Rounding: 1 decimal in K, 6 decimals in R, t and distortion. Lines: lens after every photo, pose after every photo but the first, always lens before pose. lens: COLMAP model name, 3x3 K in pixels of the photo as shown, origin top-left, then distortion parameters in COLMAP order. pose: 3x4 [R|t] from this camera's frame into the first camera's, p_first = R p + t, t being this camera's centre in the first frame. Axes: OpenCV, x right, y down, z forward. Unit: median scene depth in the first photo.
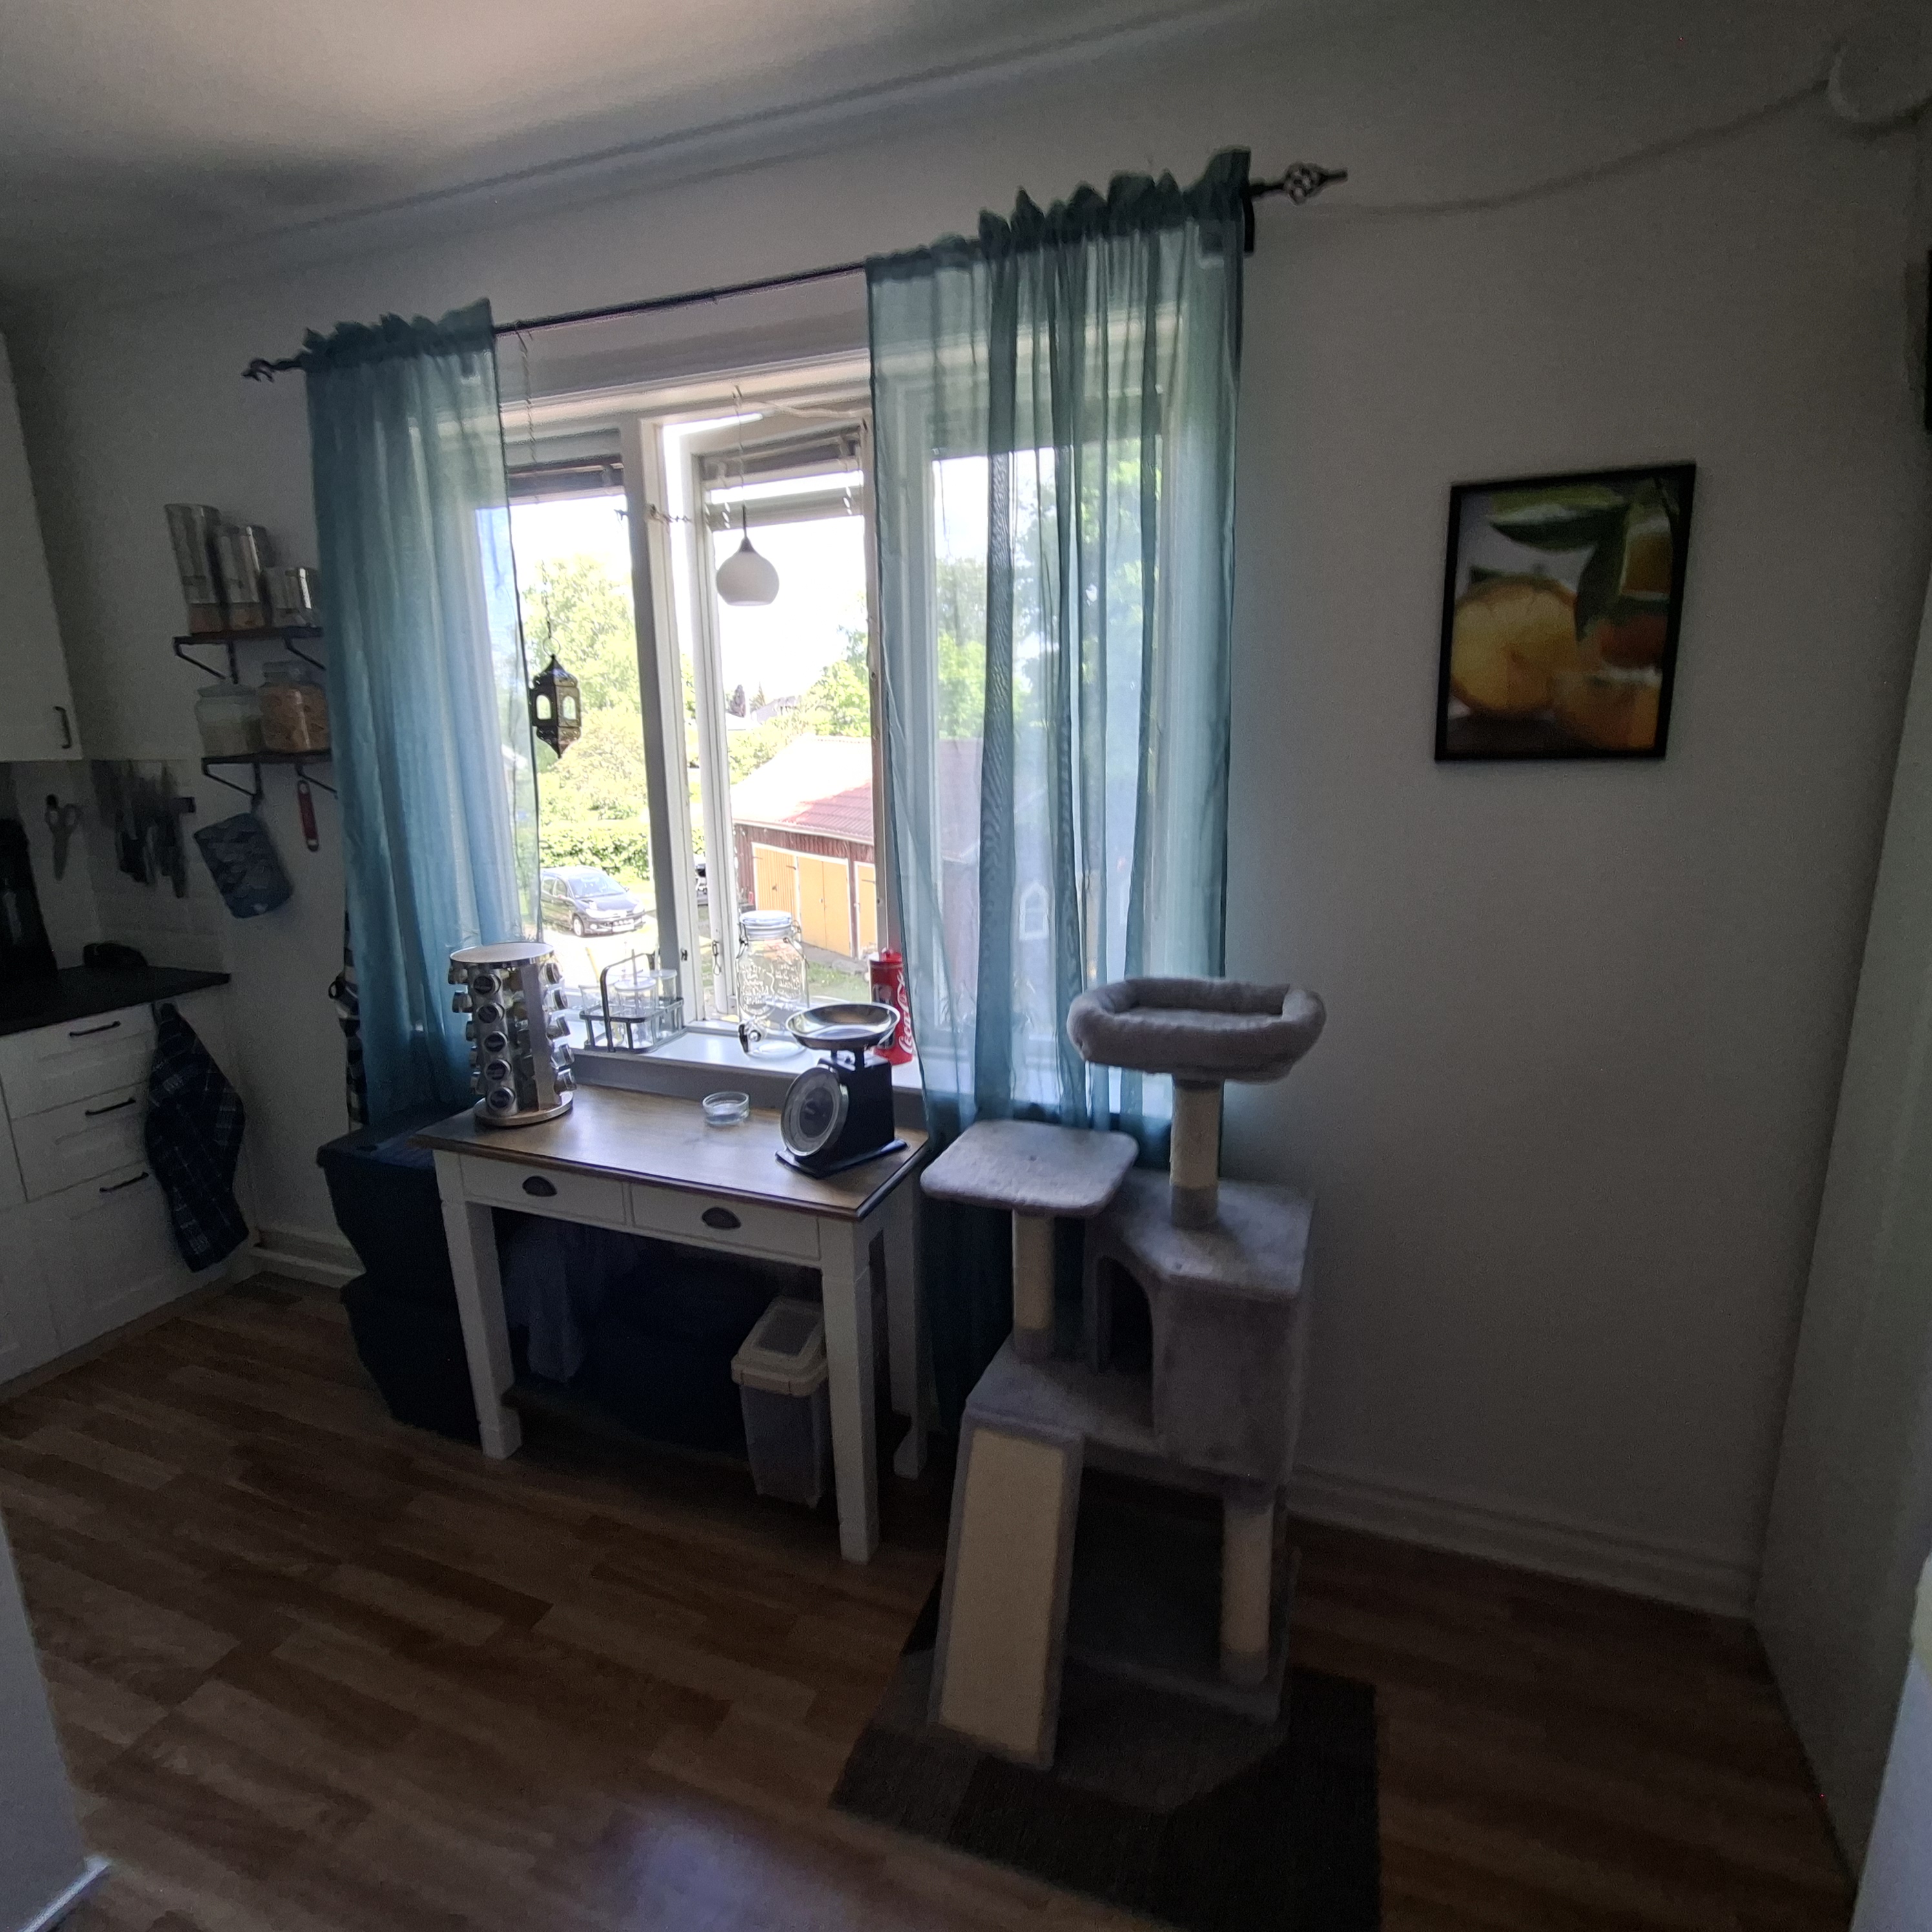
lens RADIAL K [[1047.5, 0, 971.5], [0, 1047.5, 961.3], [0, 0, 1]] dist [-0.000860, 0.001052]
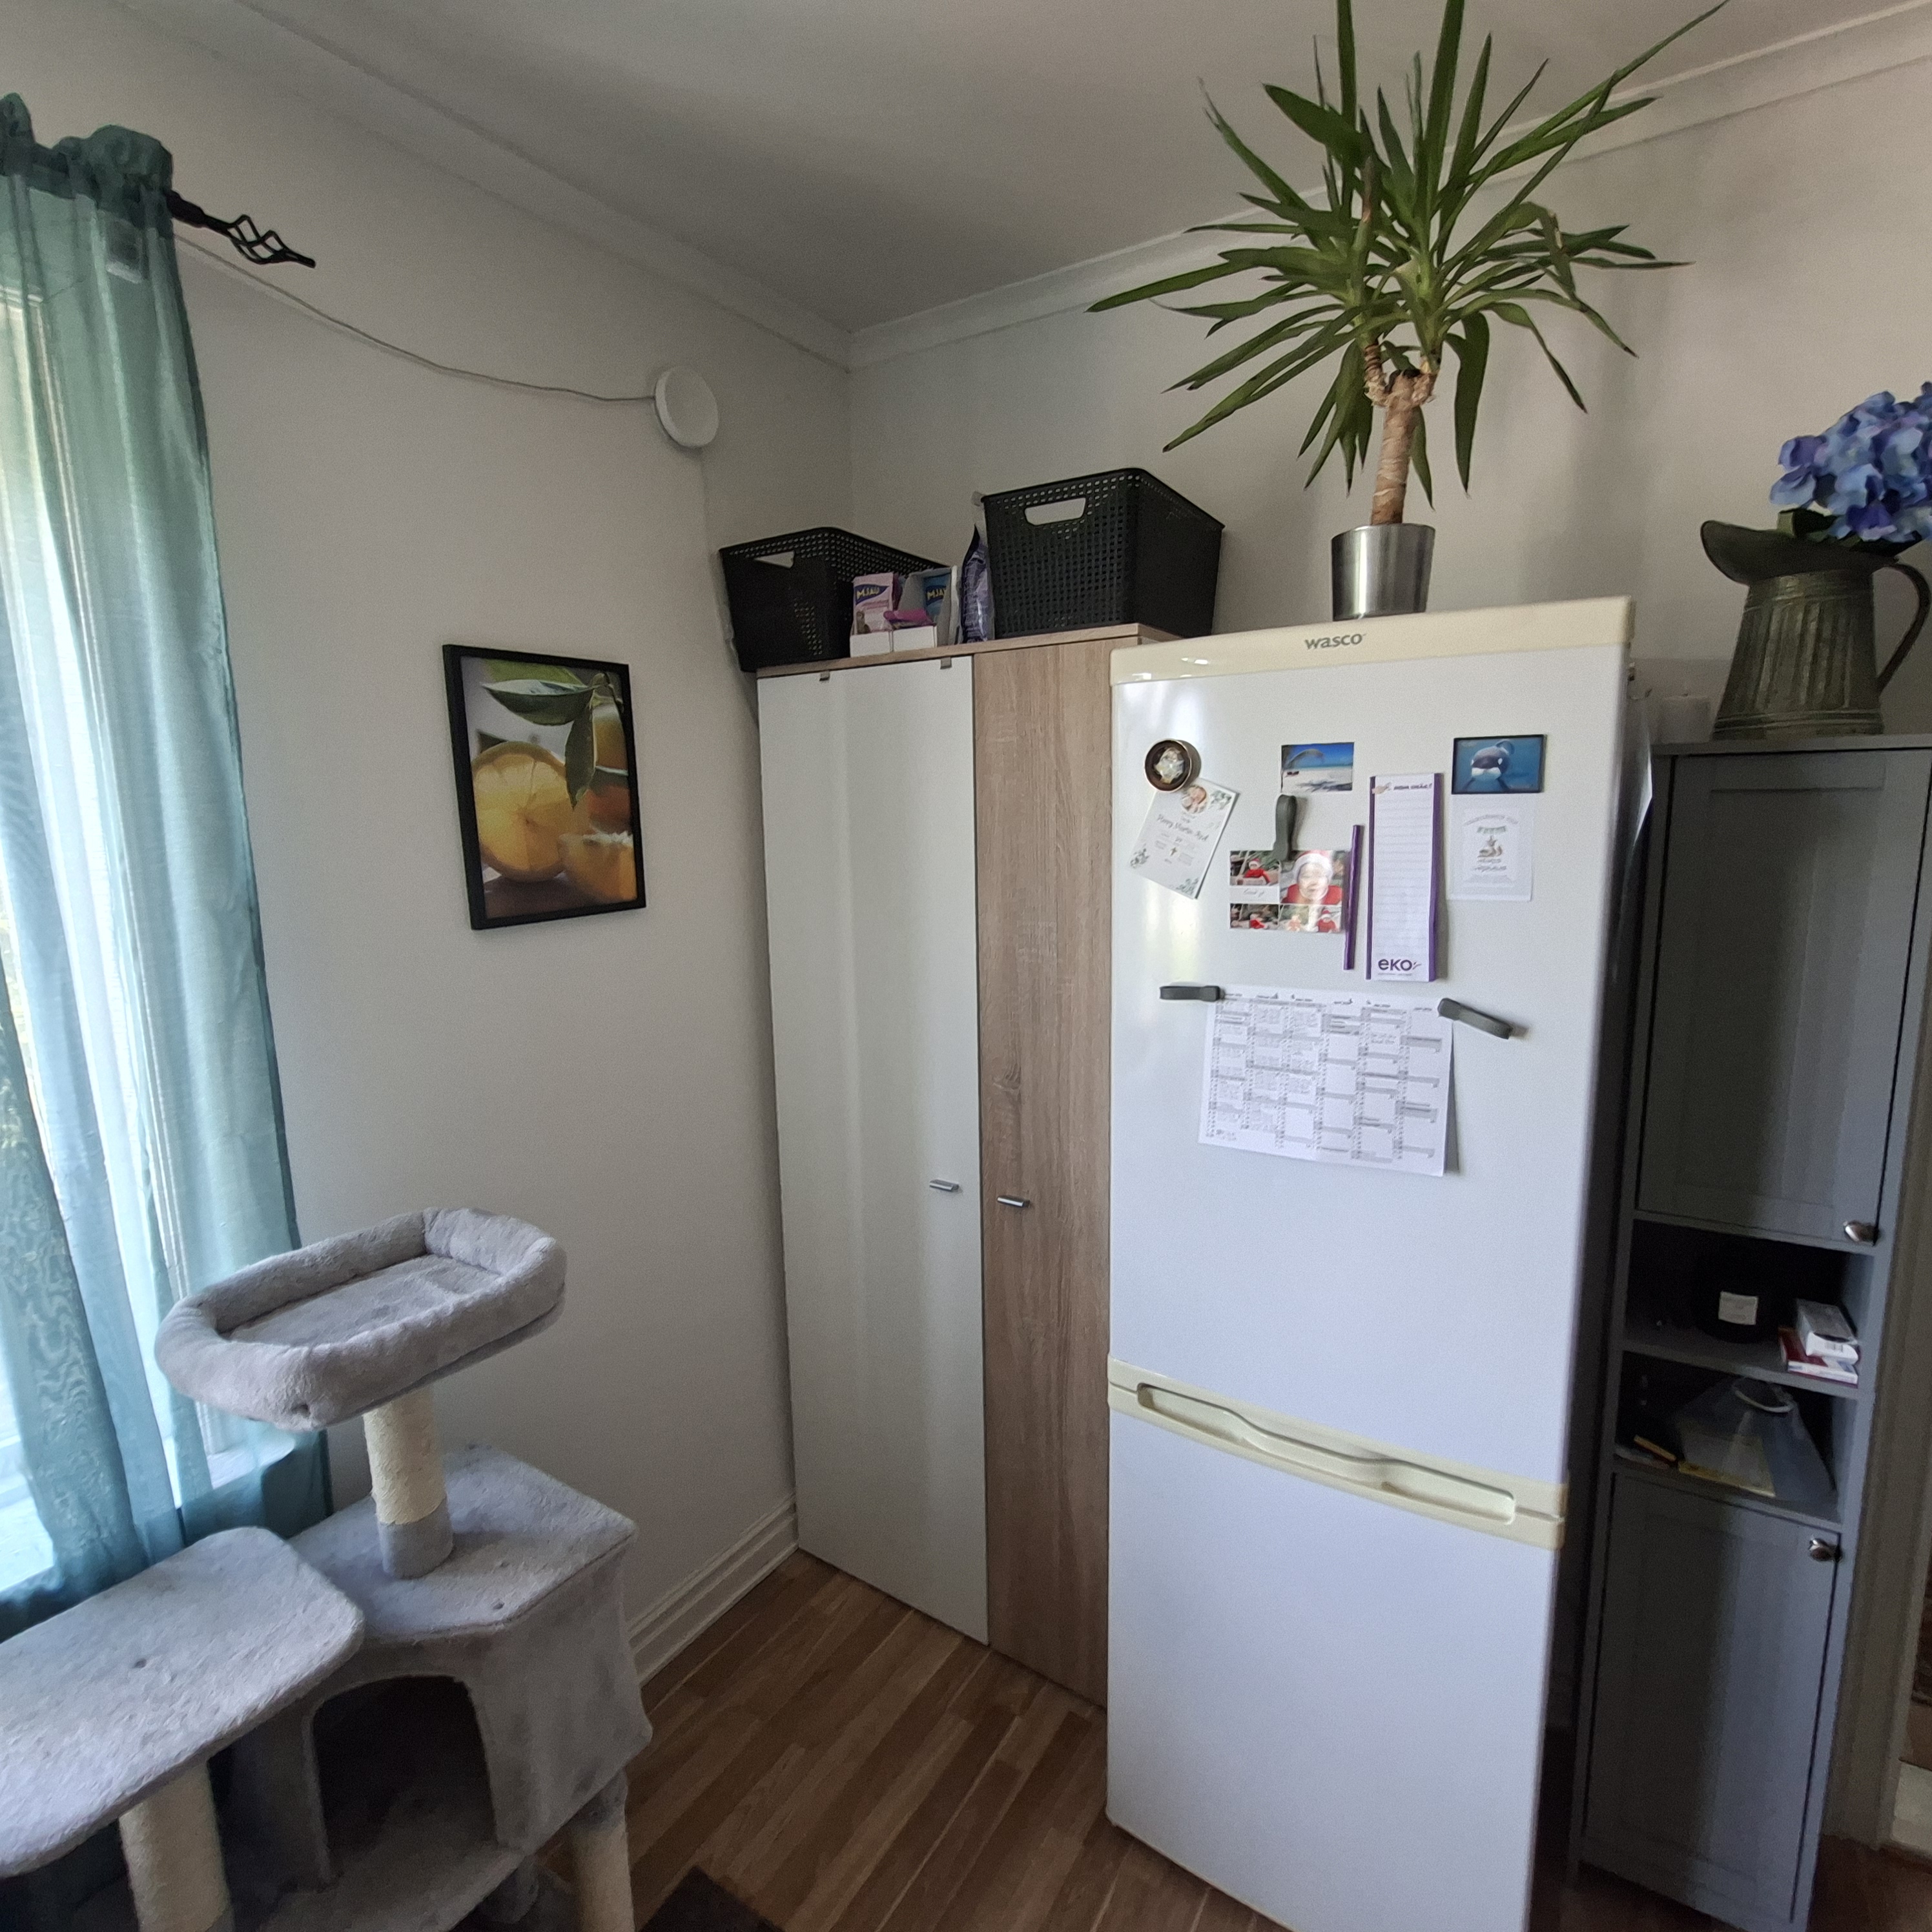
lens RADIAL K [[1047.5, 0, 969.9], [0, 1047.5, 967.6], [0, 0, 1]] dist [-0.000860, 0.001052]
pose [[0.204611, -0.148734, 0.967477, -0.403011], [0.222908, 0.969499, 0.101902, -0.164911], [-0.953125, 0.194808, 0.231524, 0.392915]]
